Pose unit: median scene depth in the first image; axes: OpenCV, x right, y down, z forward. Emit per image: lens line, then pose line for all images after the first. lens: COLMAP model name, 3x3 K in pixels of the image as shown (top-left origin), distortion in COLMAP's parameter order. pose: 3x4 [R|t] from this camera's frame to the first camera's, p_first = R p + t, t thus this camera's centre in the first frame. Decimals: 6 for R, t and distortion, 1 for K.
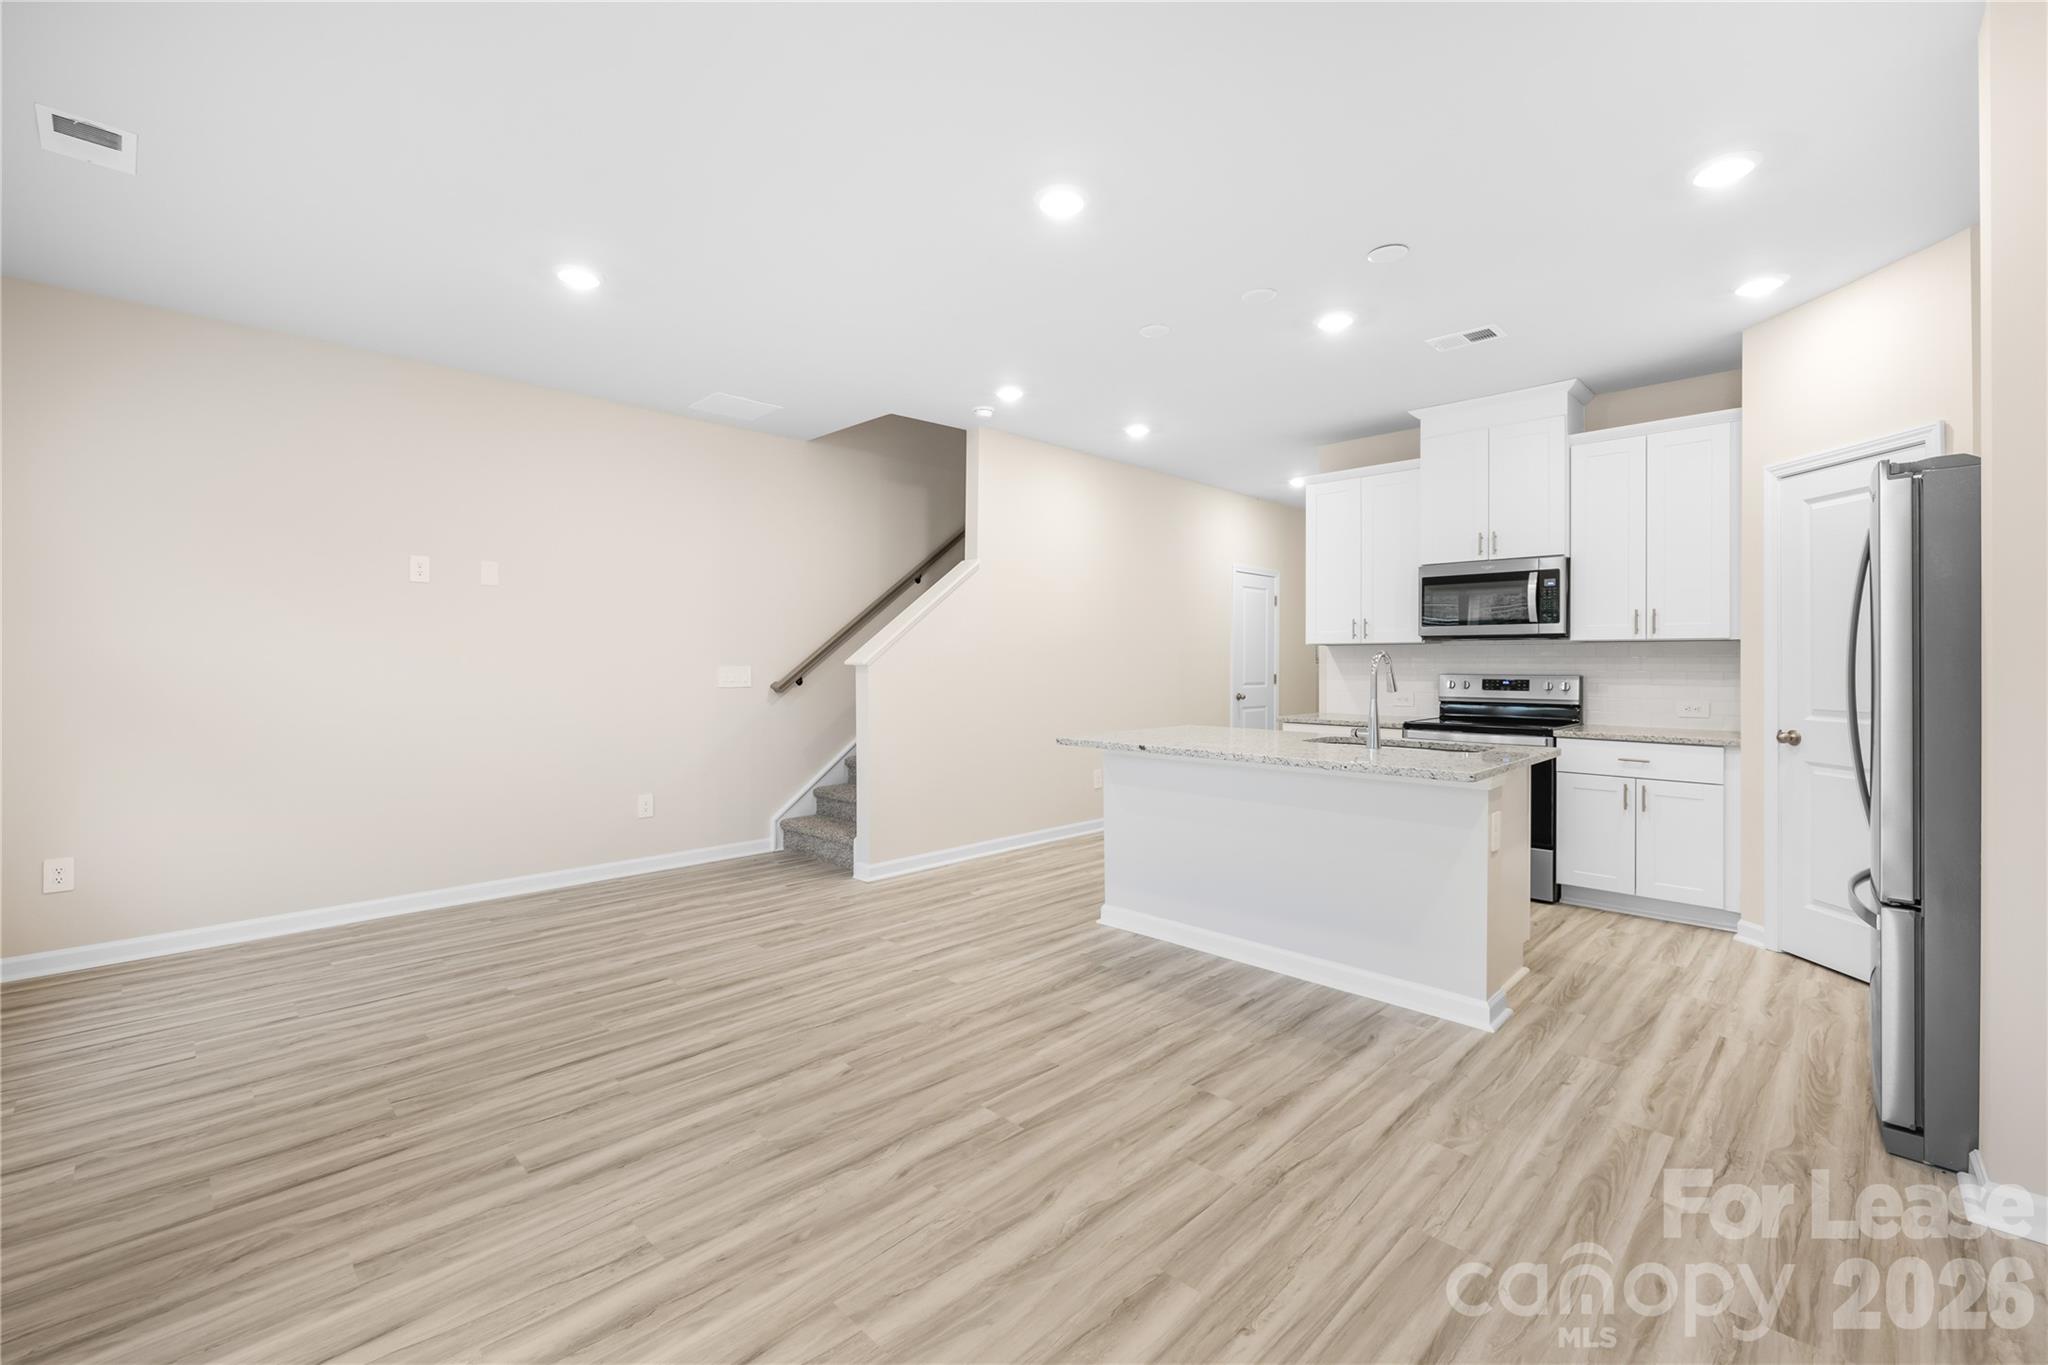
lens RADIAL K [[867.9, 0, 1026.6], [0, 867.9, 667.8], [0, 0, 1]] dist [-0.000565, 0.000027]
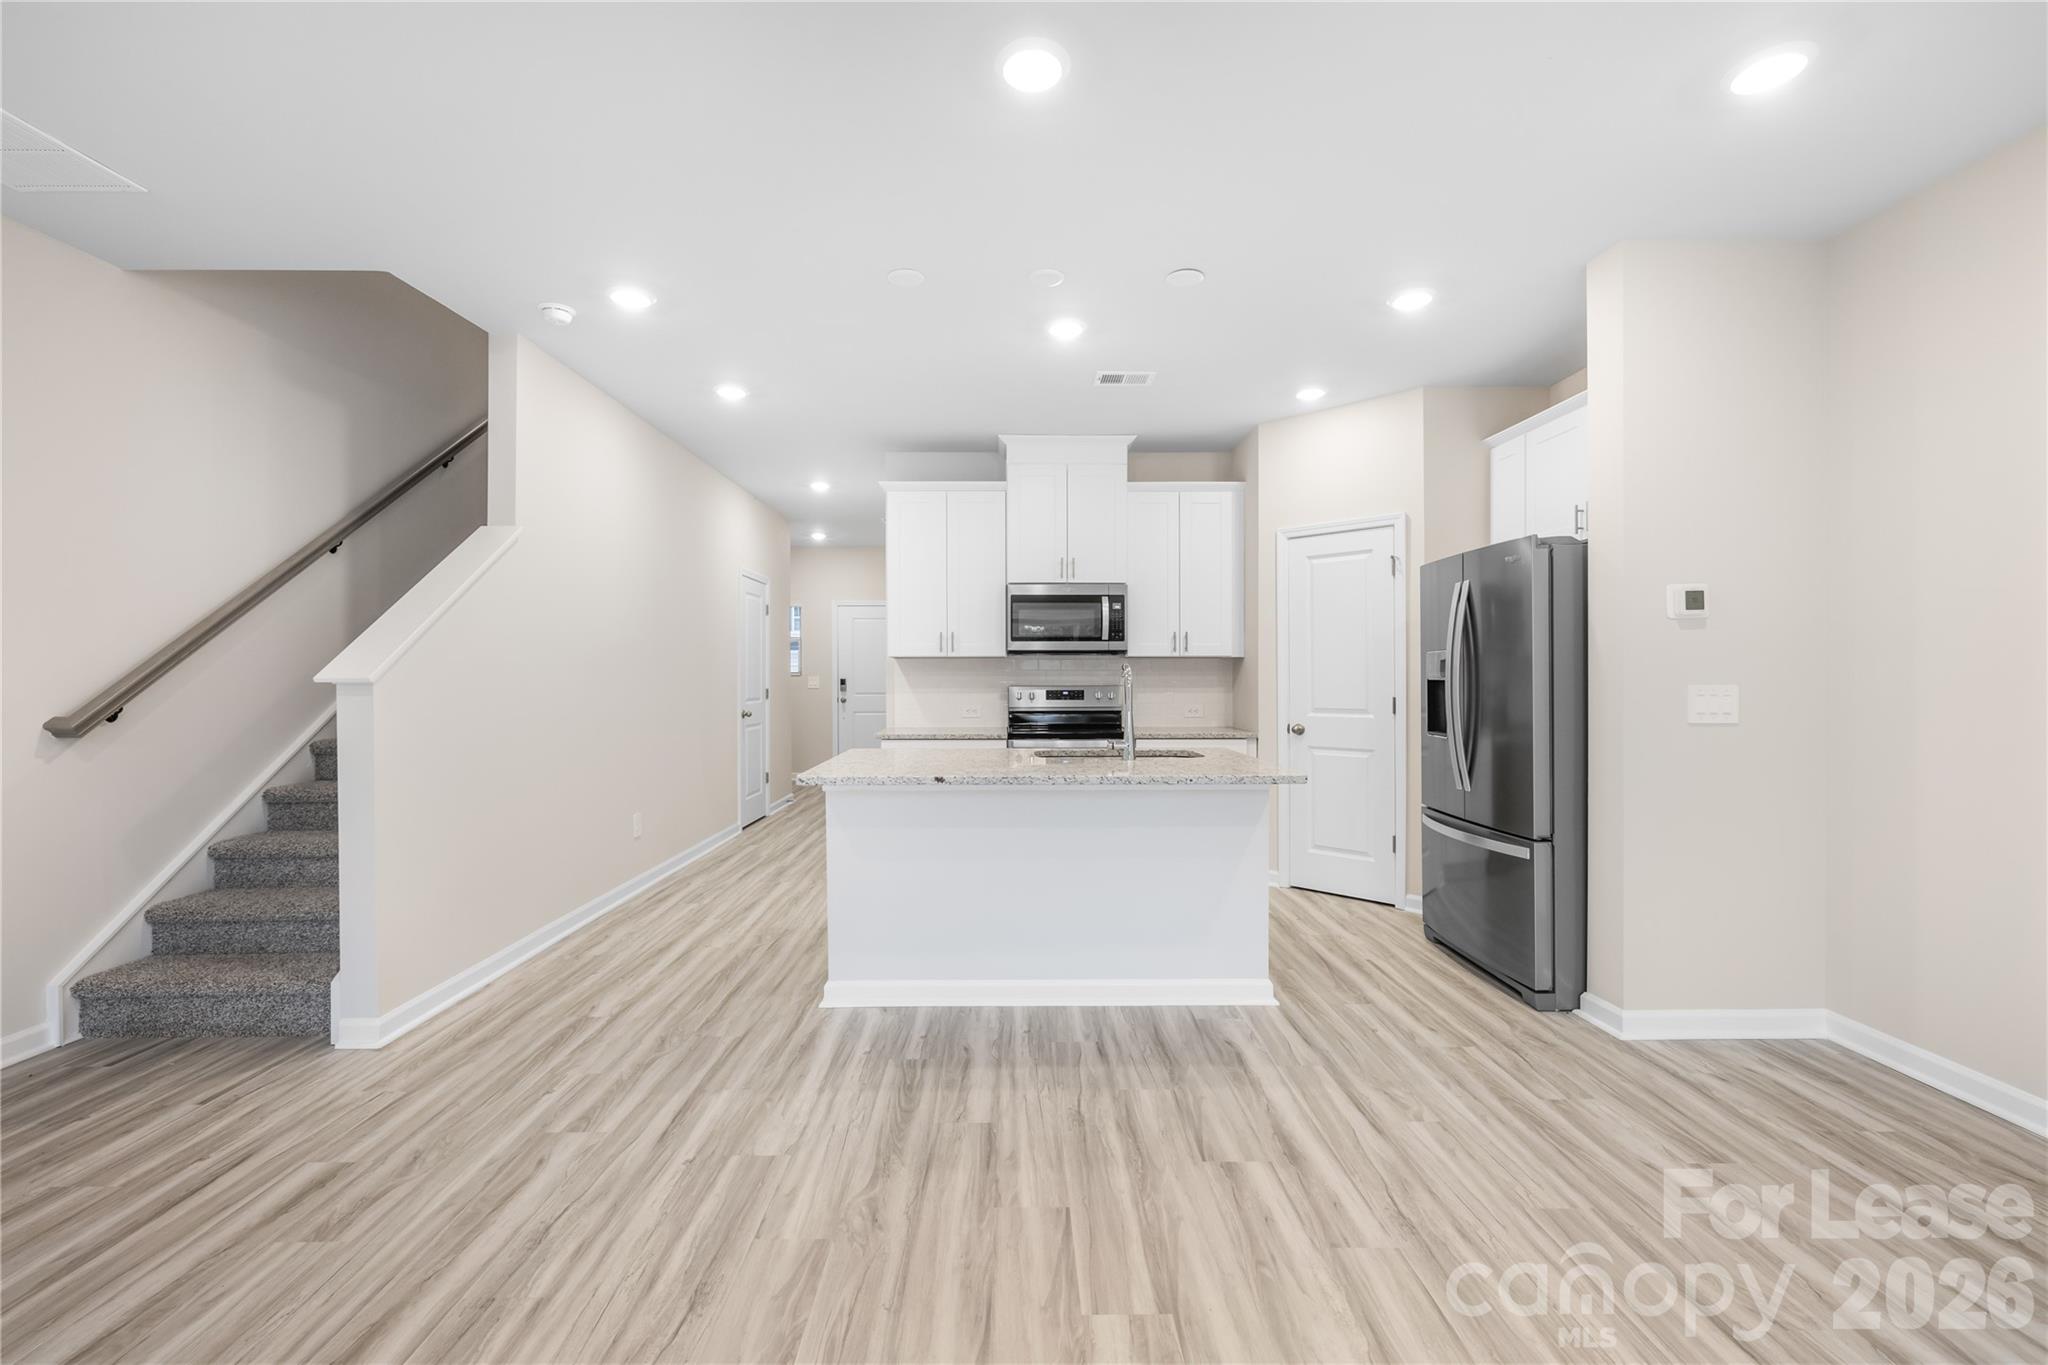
lens RADIAL K [[847.0, 0, 1028.9], [0, 847.0, 681.5], [0, 0, 1]] dist [-0.001326, -0.000190]
pose [[0.703818, -0.008085, 0.710334, -0.357856], [0.007676, 0.999963, 0.003776, -0.003321], [-0.710339, 0.002795, 0.703855, 0.353530]]
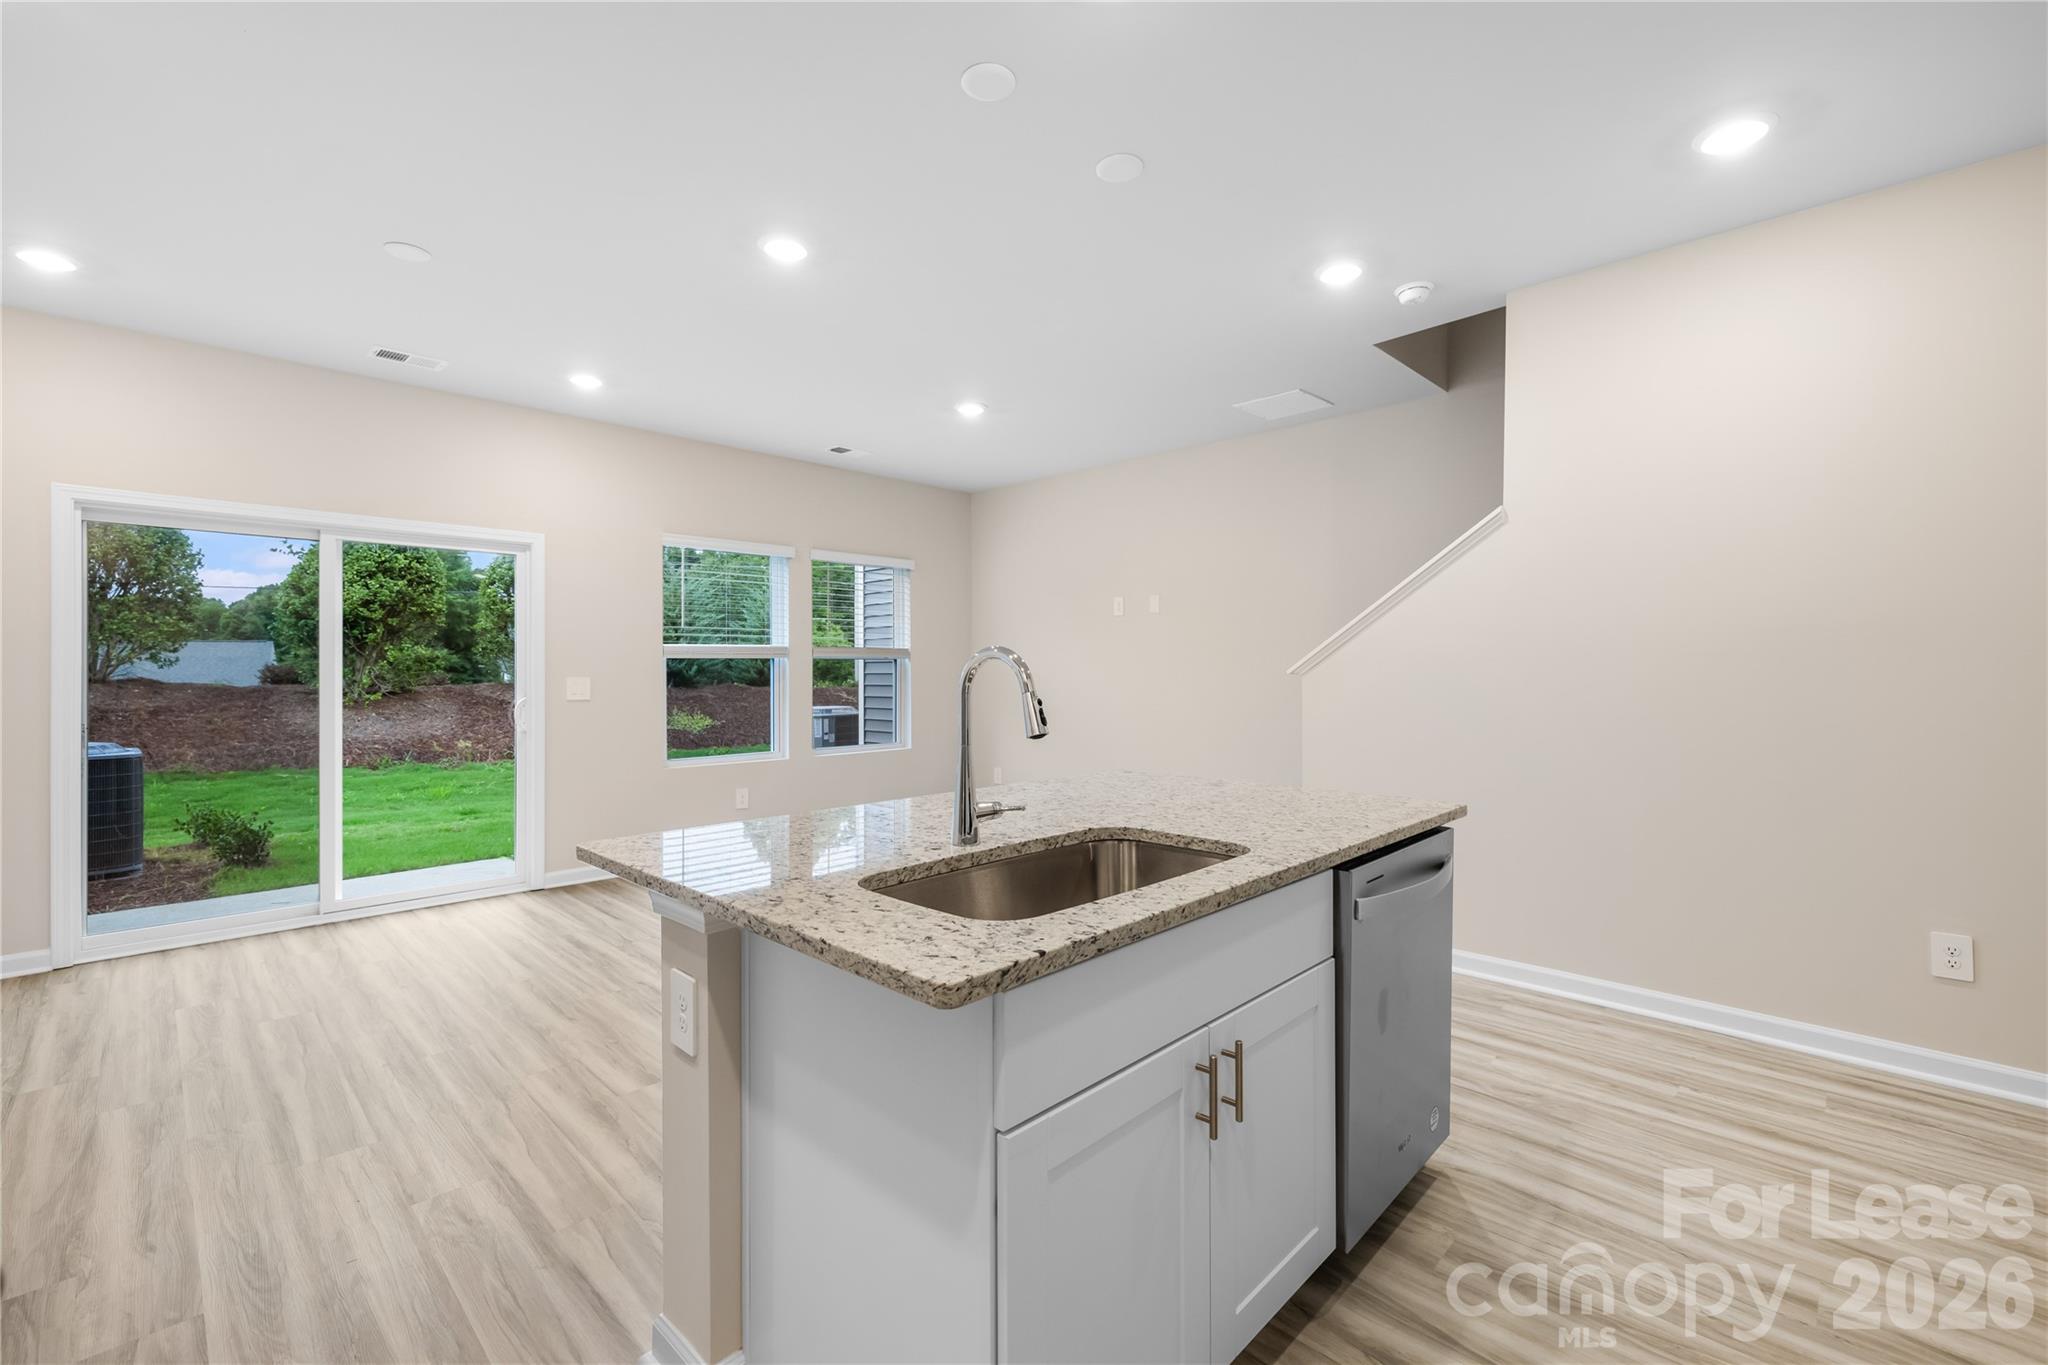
lens RADIAL K [[867.9, 0, 1026.6], [0, 867.9, 667.8], [0, 0, 1]] dist [-0.000565, 0.000027]
pose [[-0.005858, -0.004402, -0.999973, 0.827522], [-0.003193, 0.999985, -0.004384, -0.005648], [0.999978, 0.003167, -0.005872, 0.958204]]
